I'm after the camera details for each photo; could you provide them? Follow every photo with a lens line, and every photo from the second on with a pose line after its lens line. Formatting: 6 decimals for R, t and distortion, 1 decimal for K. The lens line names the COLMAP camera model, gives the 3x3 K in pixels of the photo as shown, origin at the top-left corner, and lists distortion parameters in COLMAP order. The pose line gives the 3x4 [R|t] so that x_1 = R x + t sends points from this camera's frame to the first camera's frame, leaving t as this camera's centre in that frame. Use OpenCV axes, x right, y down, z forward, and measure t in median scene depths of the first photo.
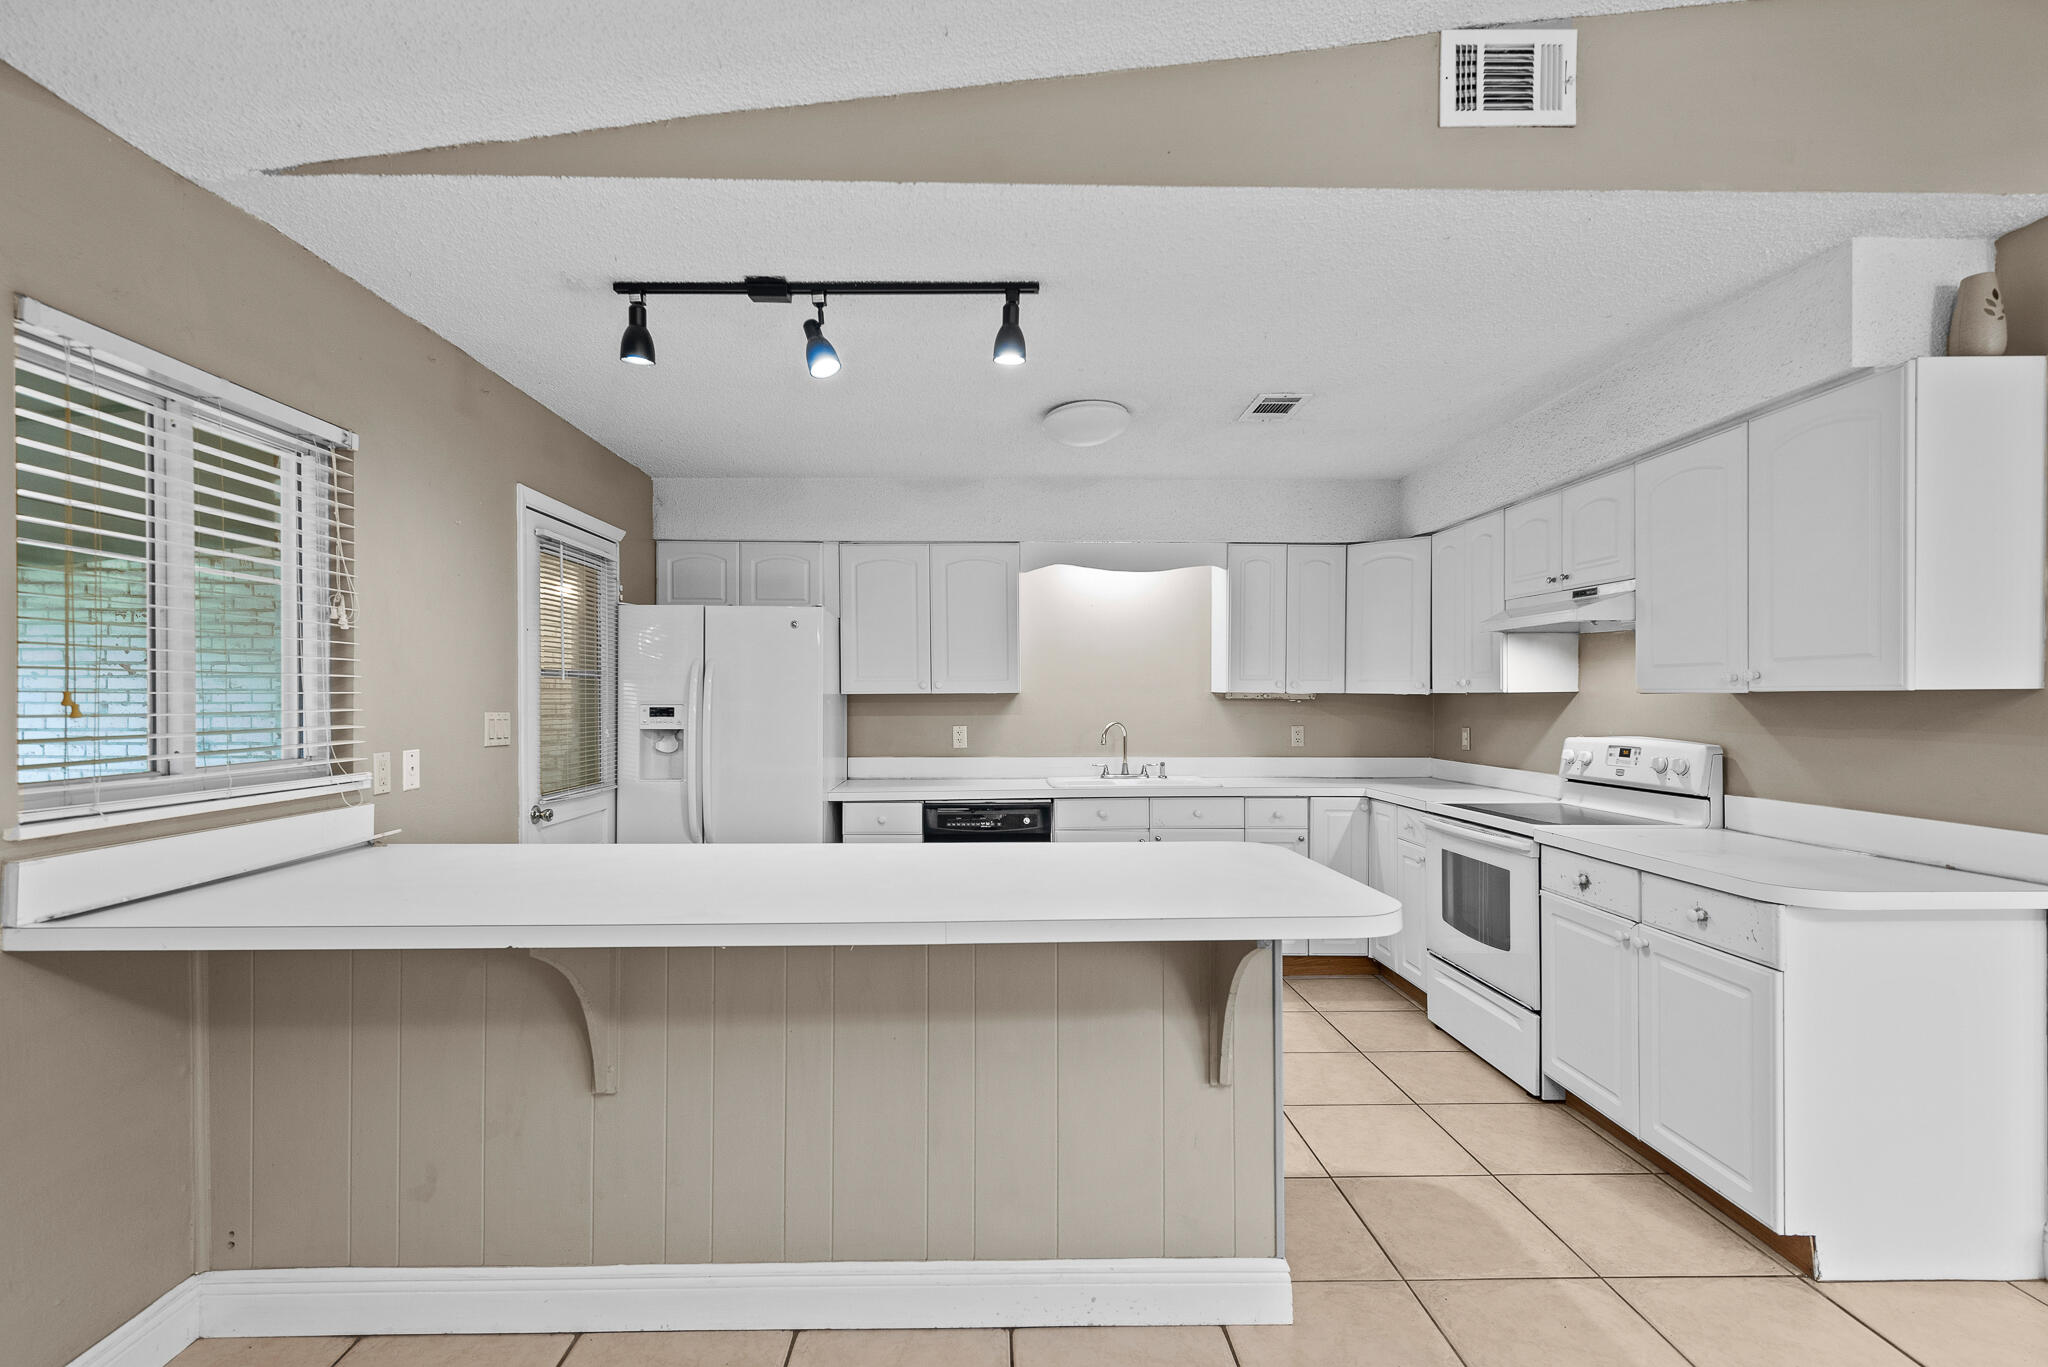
lens RADIAL K [[918.7, 0, 1008.8], [0, 918.7, 702.5], [0, 0, 1]] dist [0.018419, -0.006950]
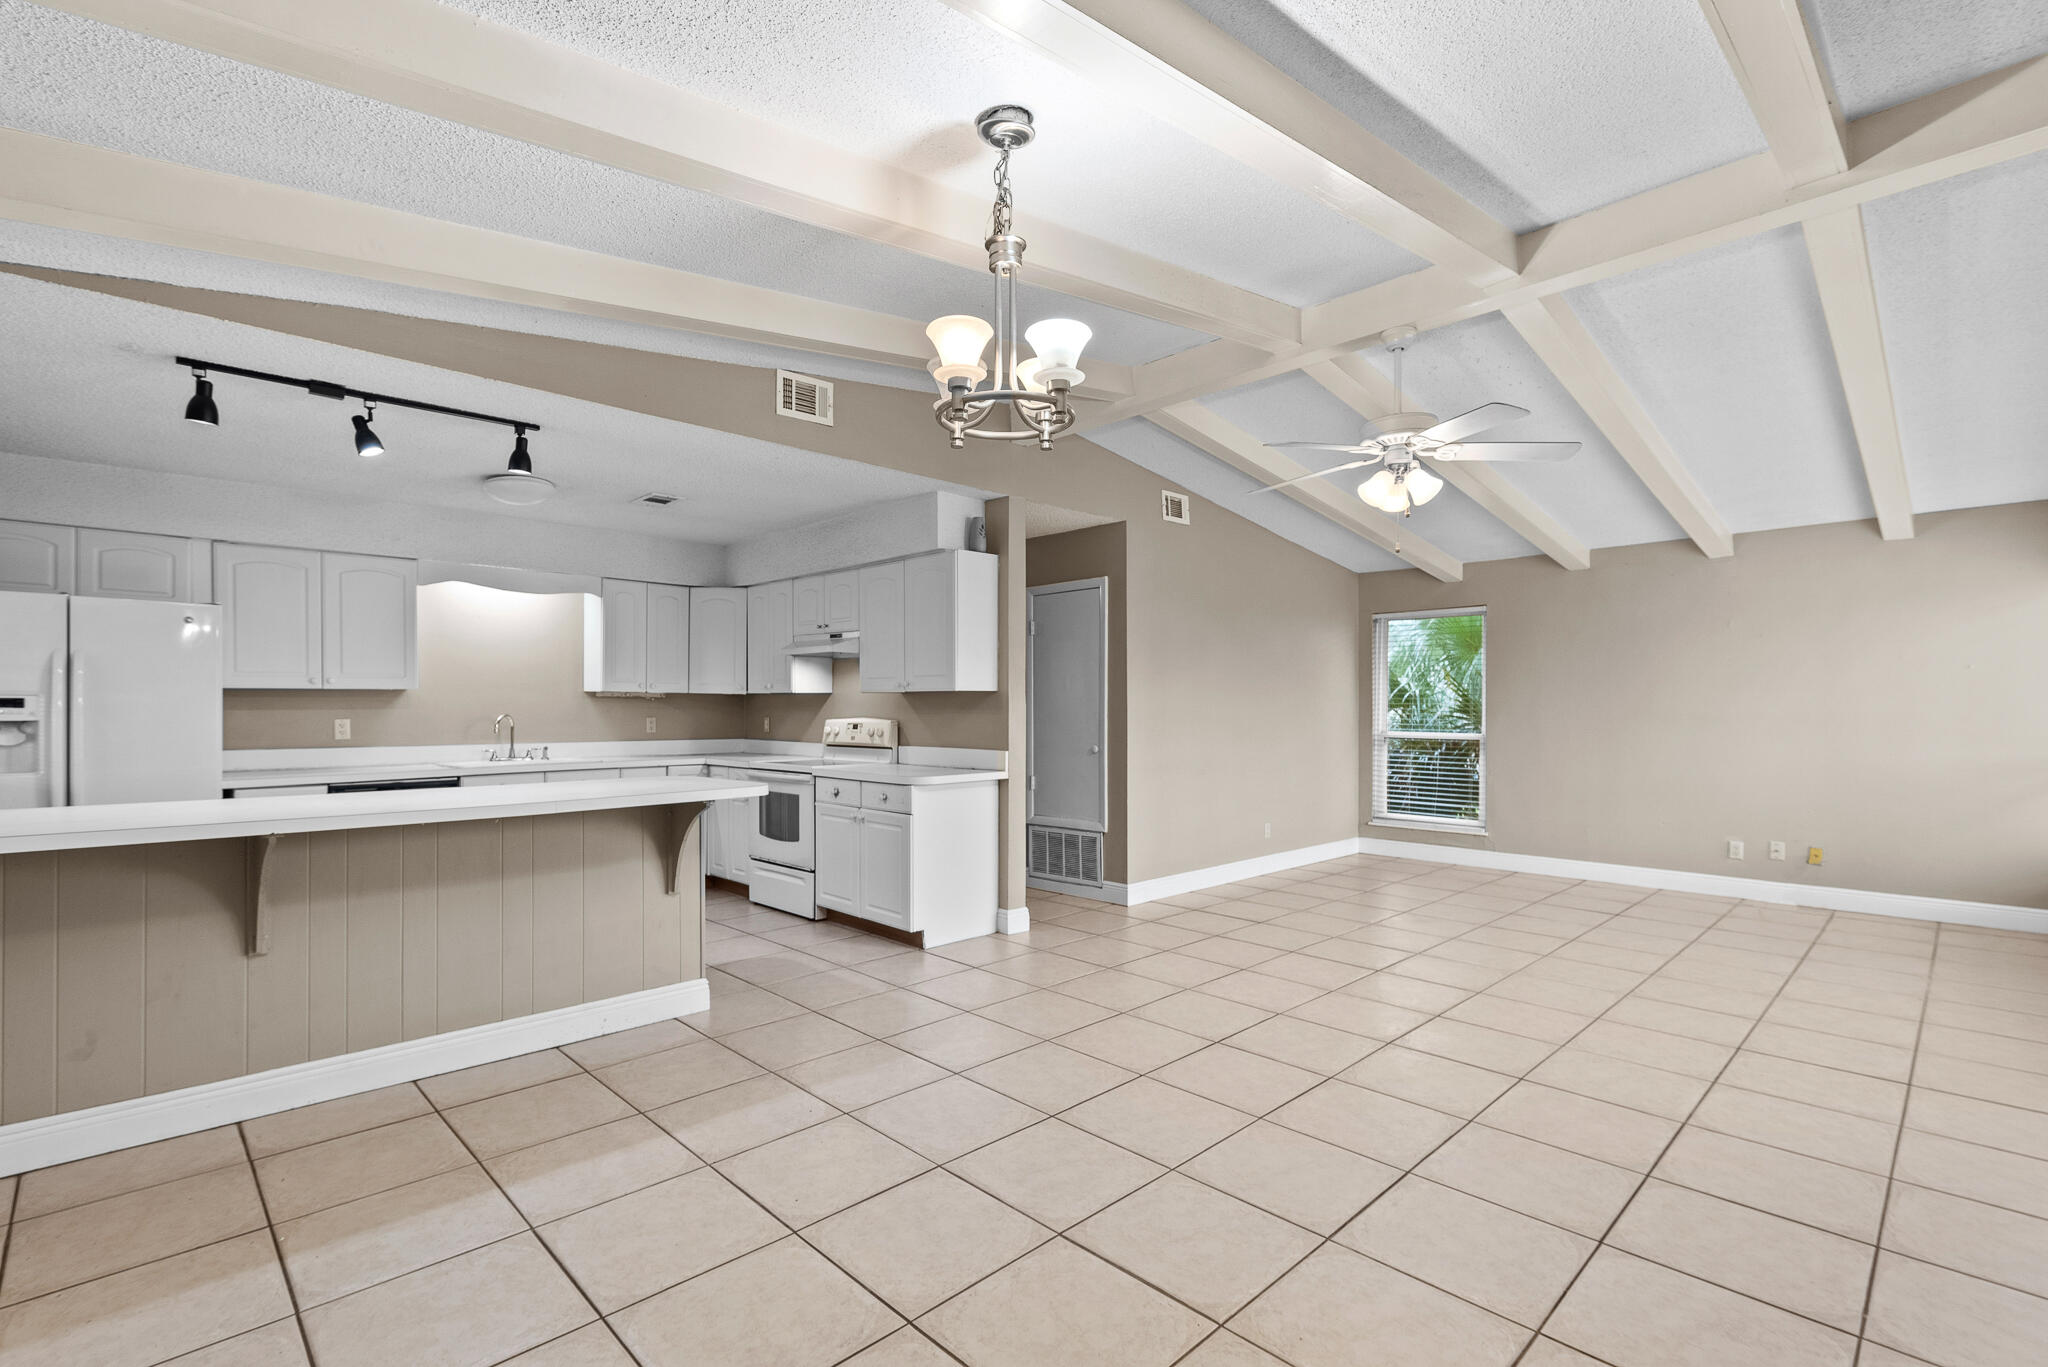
lens RADIAL K [[934.5, 0, 1010.8], [0, 934.5, 711.5], [0, 0, 1]] dist [0.012415, -0.001436]
pose [[0.733145, -0.001515, 0.680070, -0.353846], [0.000632, 0.999999, 0.001547, 0.023597], [-0.680072, -0.000704, 0.733145, -0.547502]]
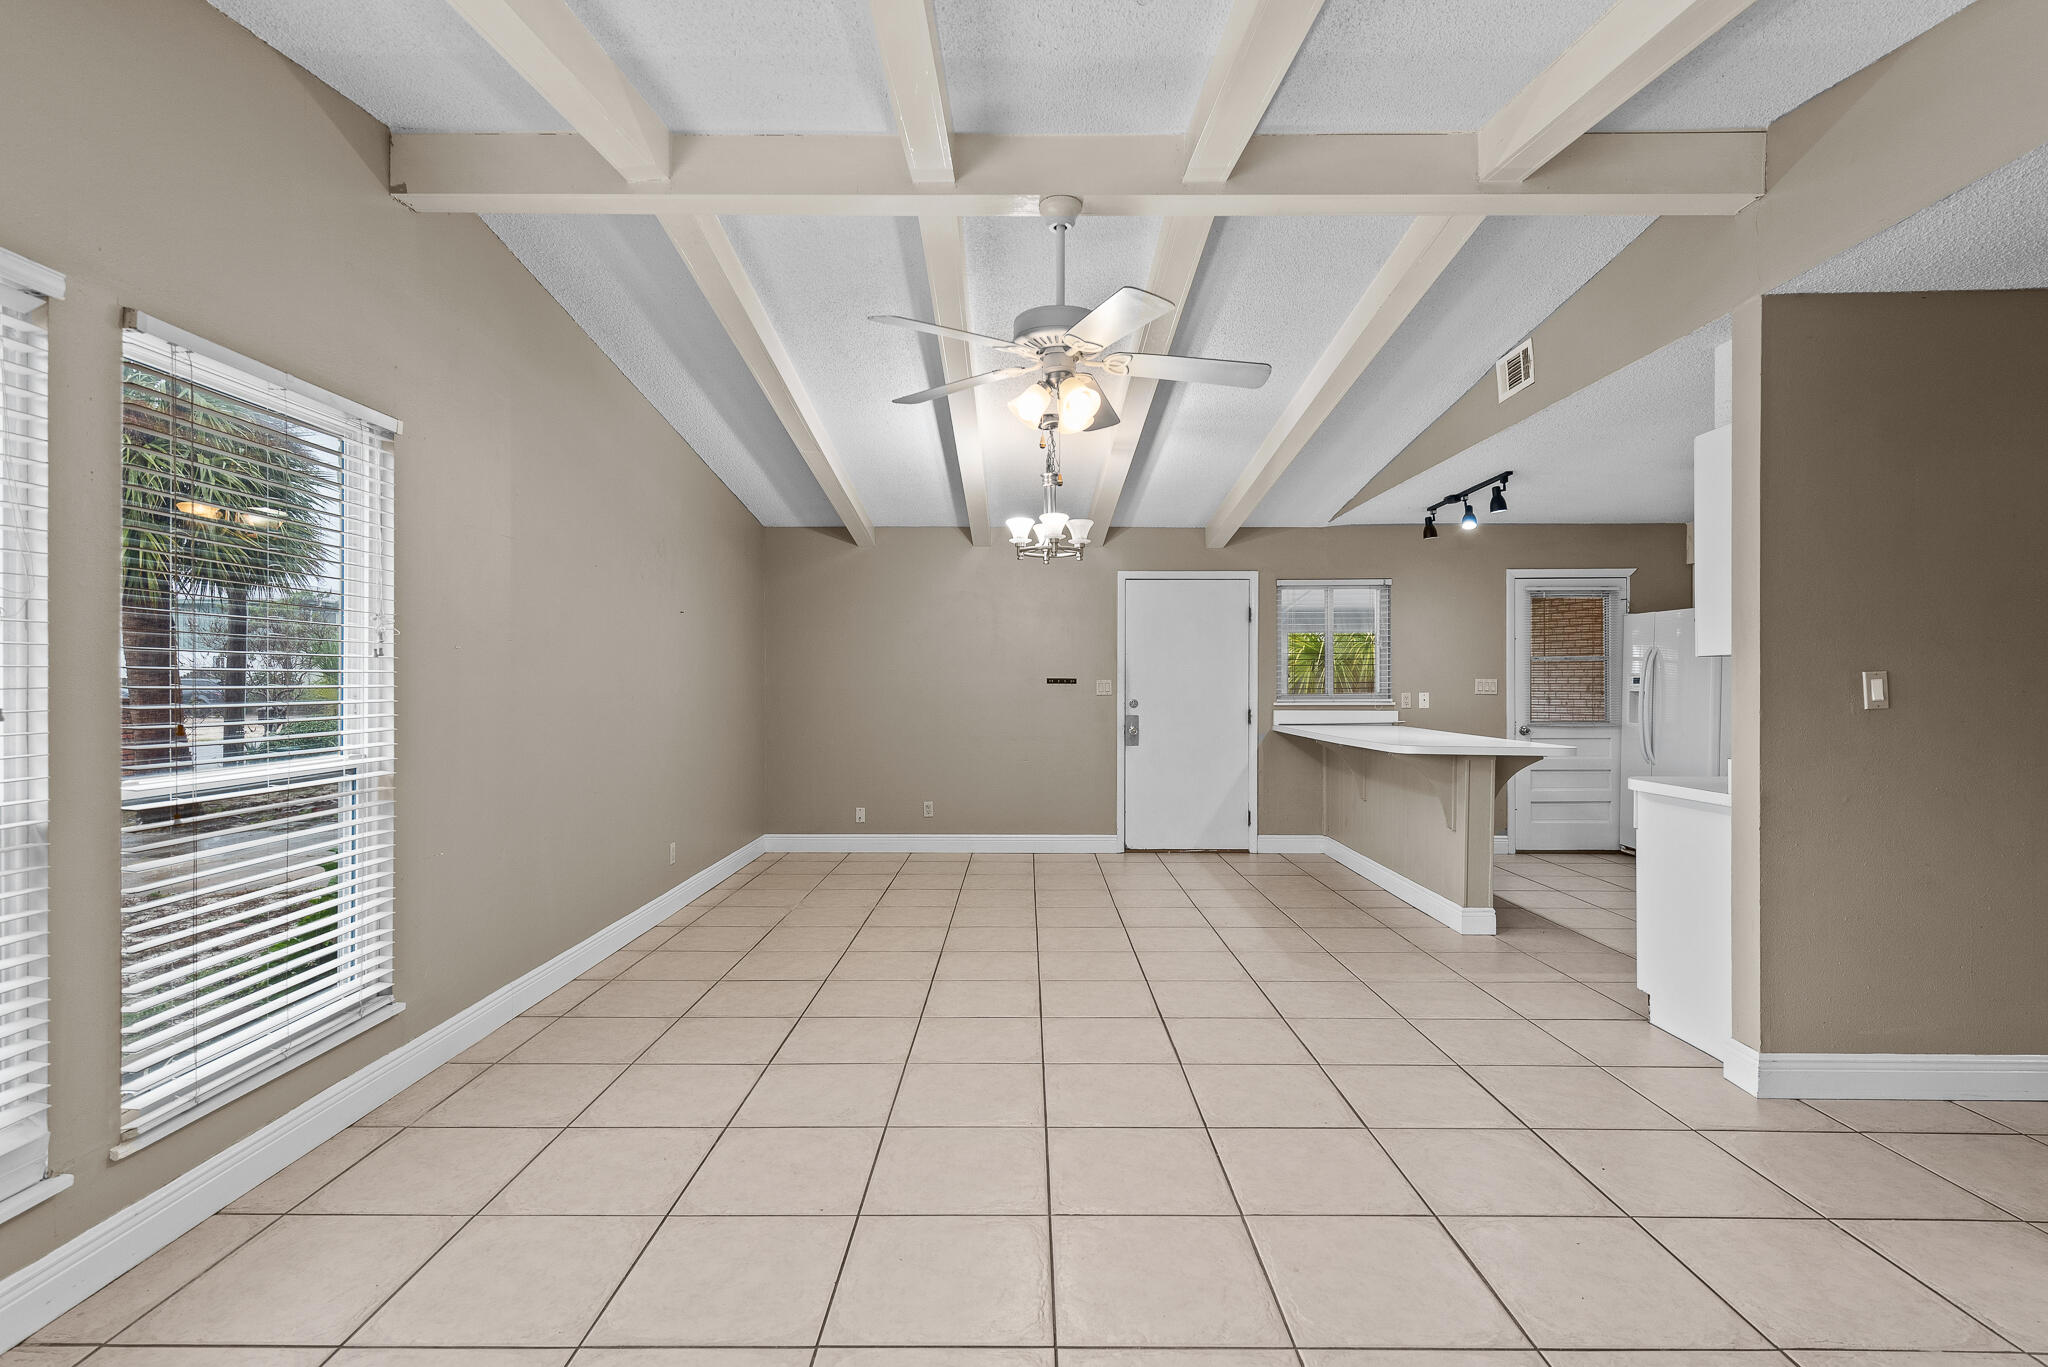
lens RADIAL K [[971.9, 0, 998.0], [0, 971.9, 686.7], [0, 0, 1]] dist [0.001565, 0.000208]
pose [[-0.052217, 0.004144, -0.998627, 1.741952], [-0.002945, 0.999986, 0.004304, 0.021746], [0.998631, 0.003166, -0.052205, -0.030388]]
